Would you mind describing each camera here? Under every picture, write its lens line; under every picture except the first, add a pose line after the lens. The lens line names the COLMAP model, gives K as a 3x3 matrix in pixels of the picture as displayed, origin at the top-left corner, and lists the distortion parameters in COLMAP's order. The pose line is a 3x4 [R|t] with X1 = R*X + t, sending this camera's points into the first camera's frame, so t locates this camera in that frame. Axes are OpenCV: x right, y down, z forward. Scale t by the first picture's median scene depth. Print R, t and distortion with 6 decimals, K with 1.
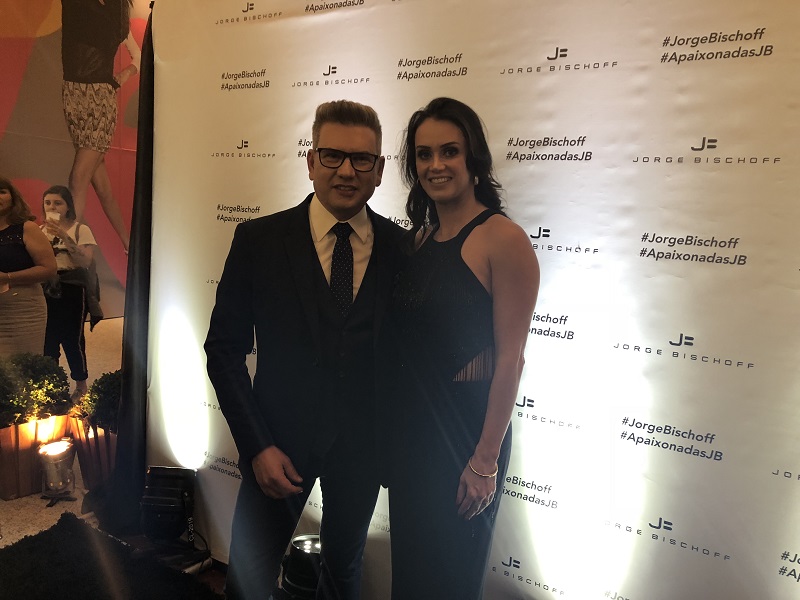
lens RADIAL K [[648.5, 0, 404.4], [0, 648.5, 293.0], [0, 0, 1]] dist [0.011310, -0.015532]
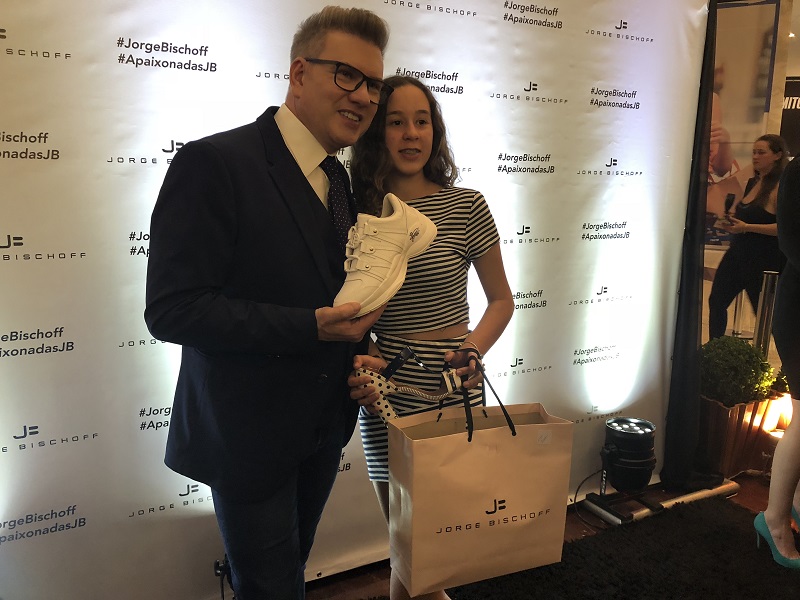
lens RADIAL K [[648.5, 0, 403.2], [0, 648.5, 297.9], [0, 0, 1]] dist [0.011310, -0.015532]
pose [[0.519486, -0.209810, 0.828320, -0.823720], [0.114625, 0.977735, 0.175769, -0.054954], [-0.846756, 0.003637, 0.531969, 0.432411]]
